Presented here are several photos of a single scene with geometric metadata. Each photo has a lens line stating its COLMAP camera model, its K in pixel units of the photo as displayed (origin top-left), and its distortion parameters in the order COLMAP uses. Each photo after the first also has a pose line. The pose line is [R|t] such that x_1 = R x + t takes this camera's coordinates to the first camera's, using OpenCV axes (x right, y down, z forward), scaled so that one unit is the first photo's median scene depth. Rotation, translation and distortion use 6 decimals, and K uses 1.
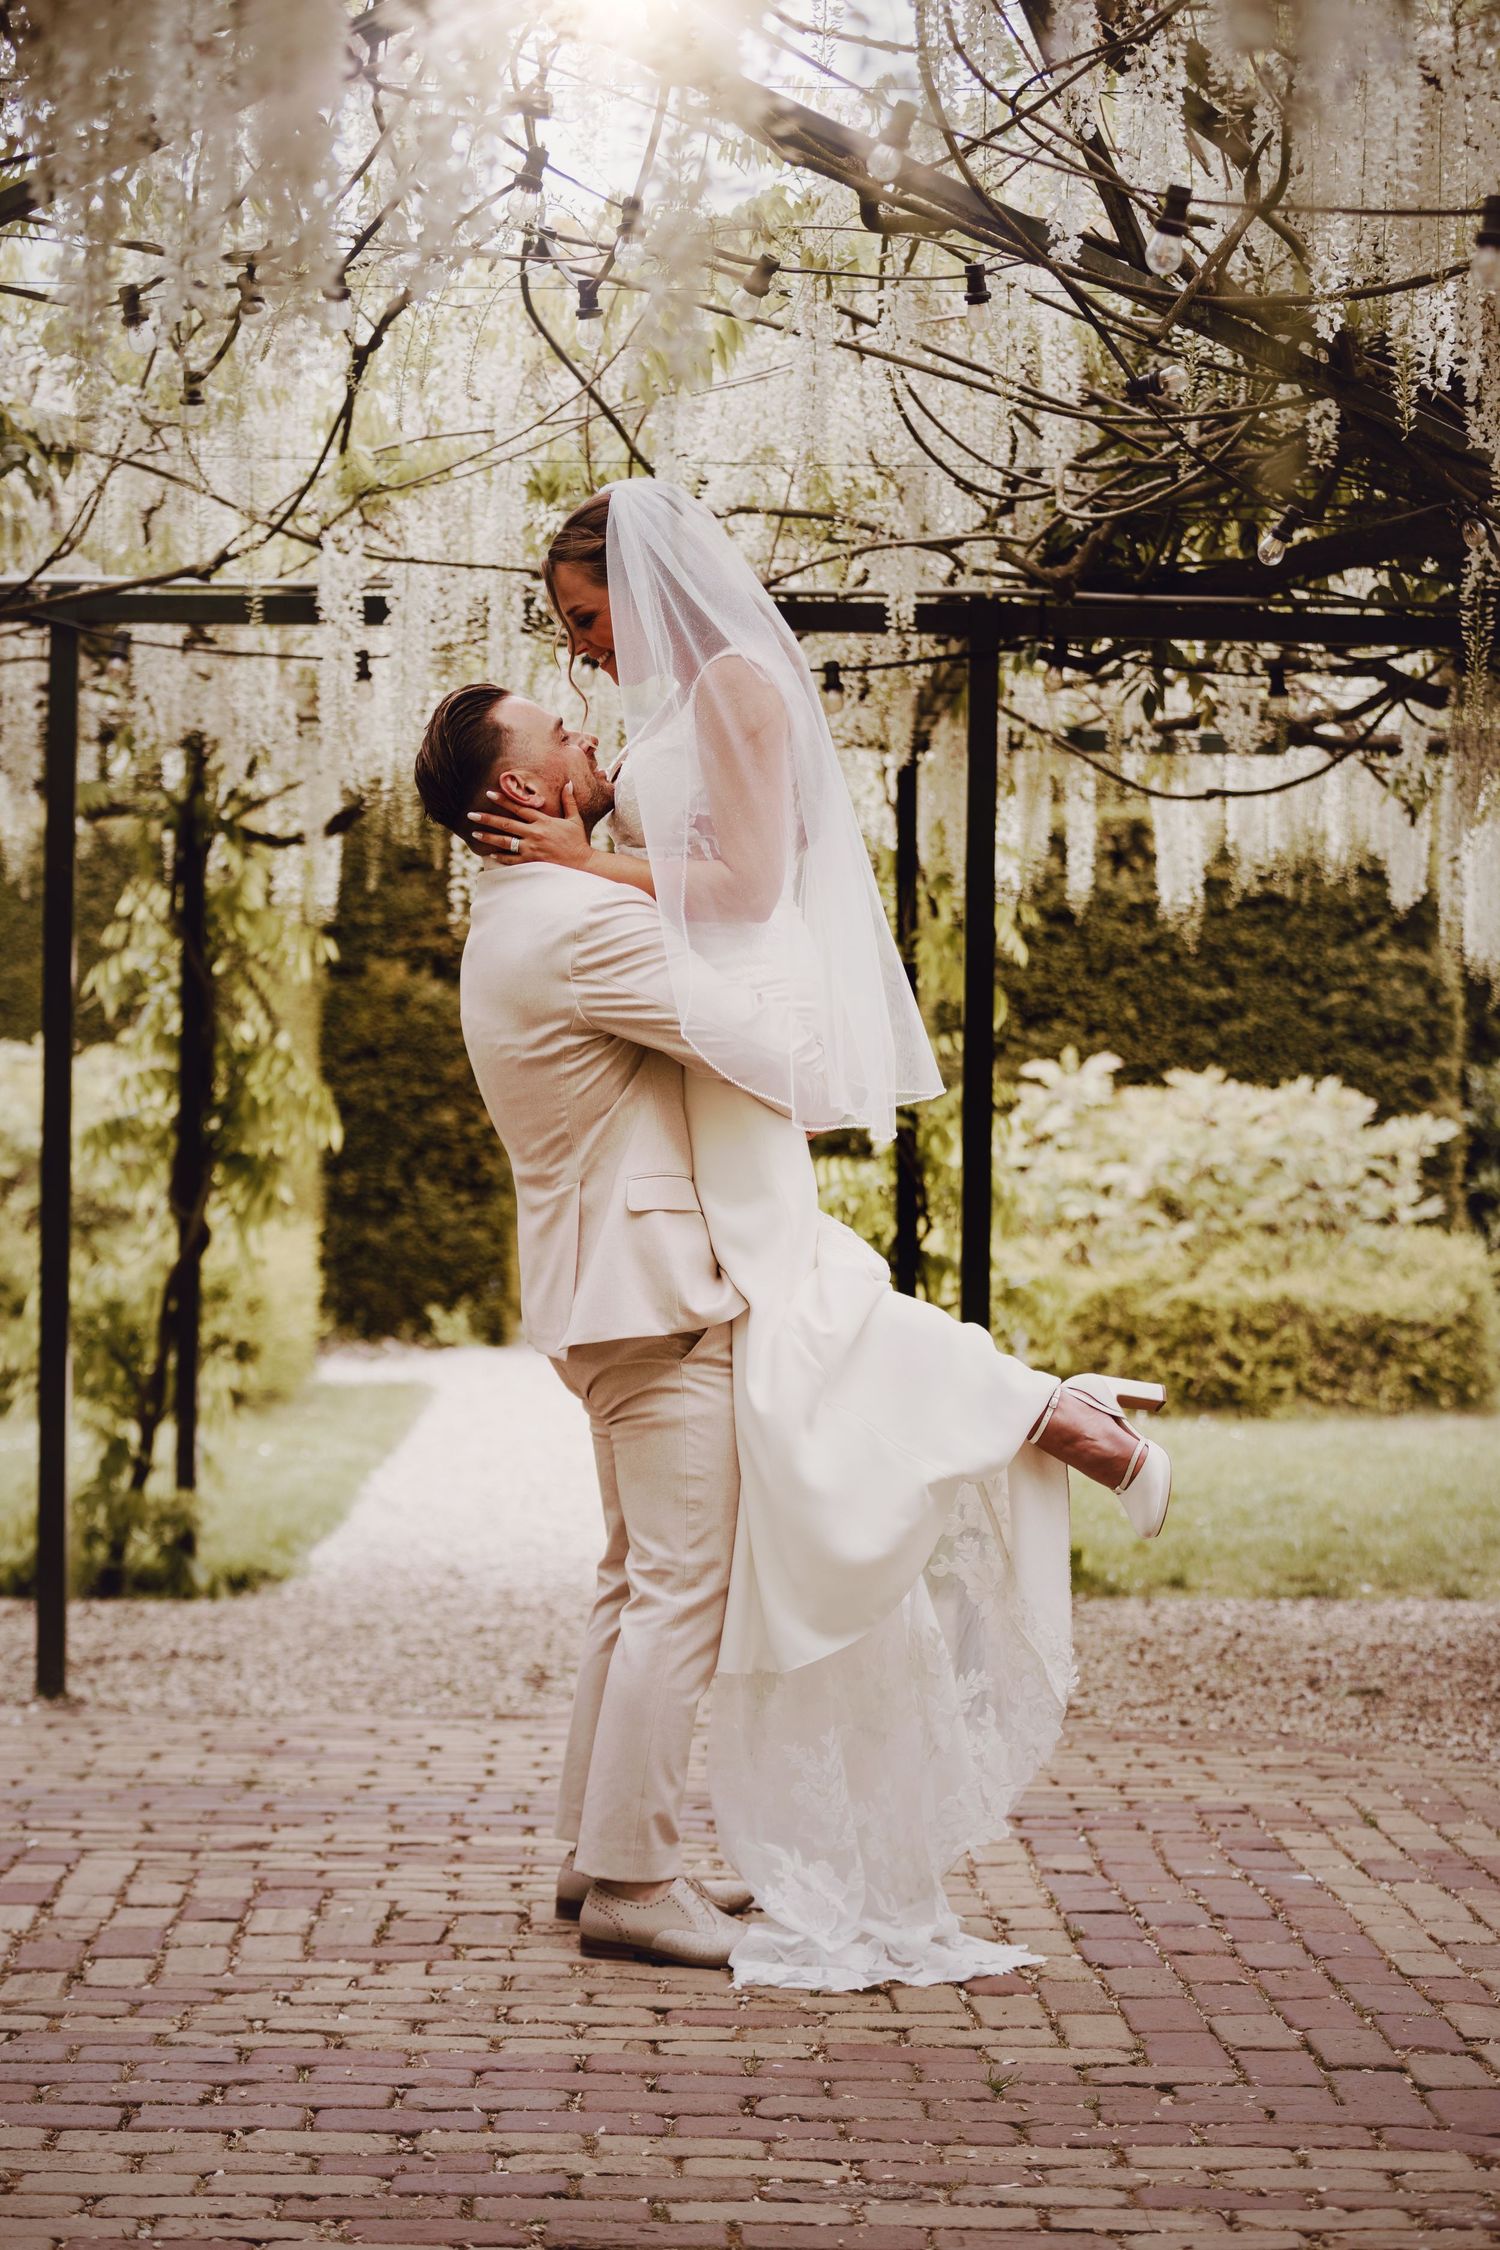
lens RADIAL K [[4984.6, 0, 750.0], [0, 4984.6, 1125.0], [0, 0, 1]] dist [-0.394720, -0.323084]
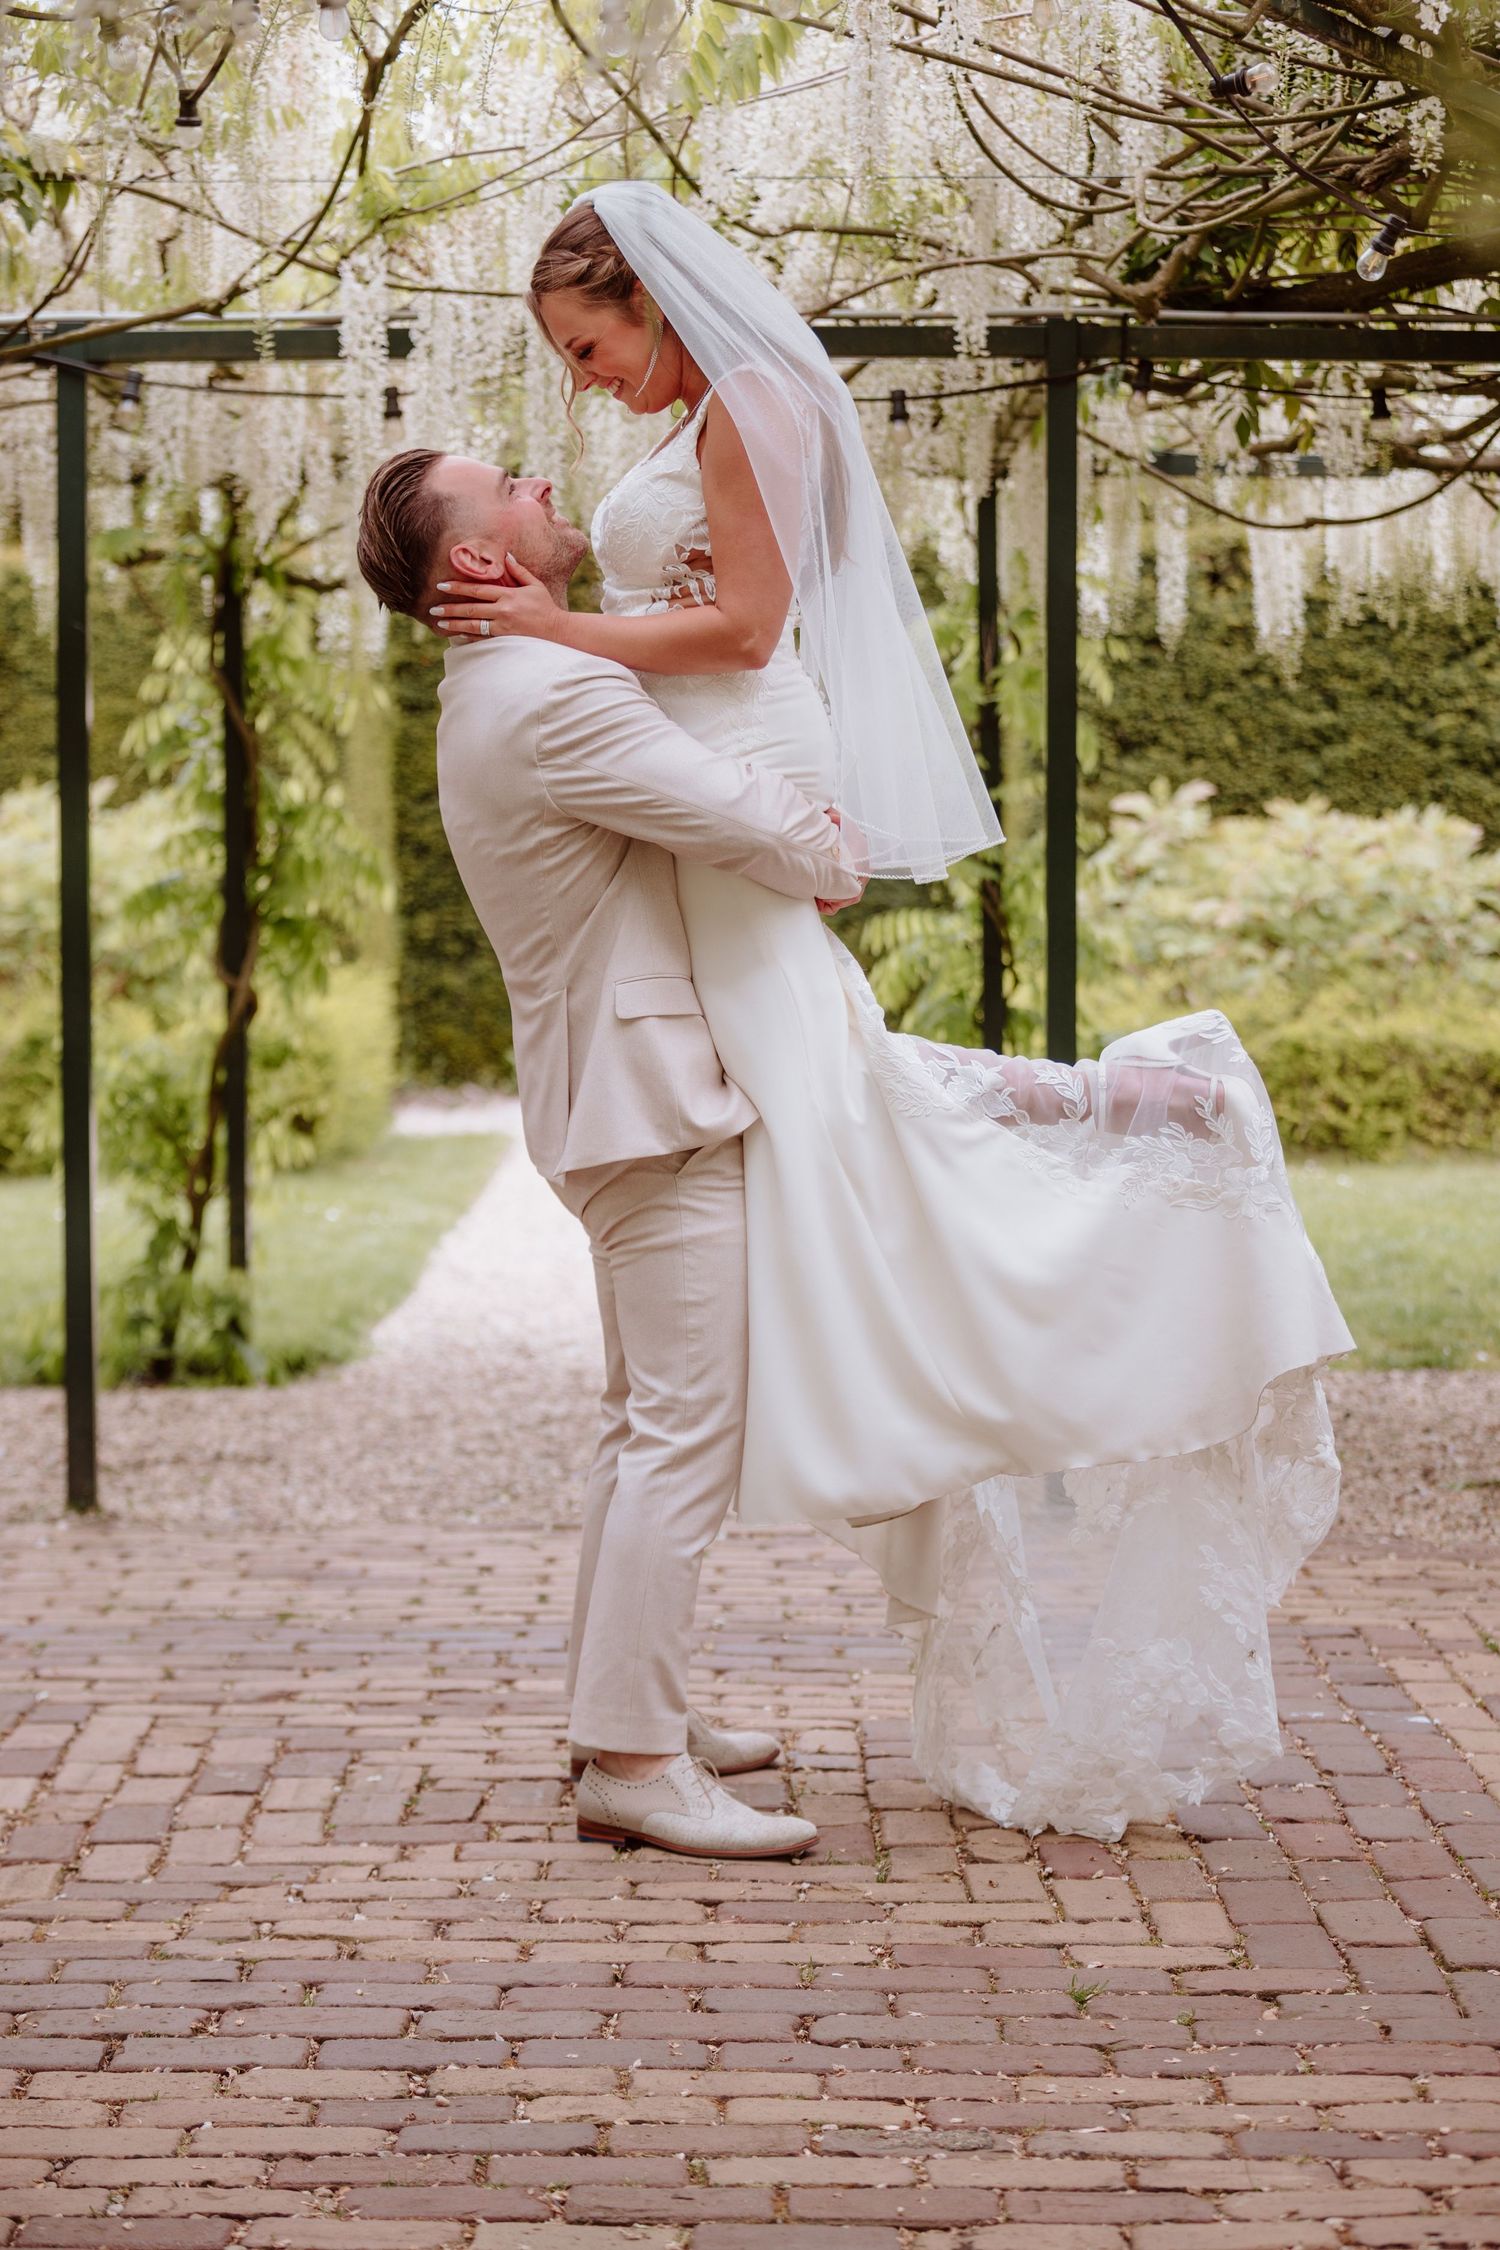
lens RADIAL K [[4579.4, 0, 750.0], [0, 4579.4, 1125.0], [0, 0, 1]] dist [-0.259661, -0.254969]
pose [[0.999386, -0.012804, -0.032625, 0.014799], [0.015259, 0.996979, 0.076162, -0.021666], [0.031551, -0.076613, 0.996562, 0.143347]]
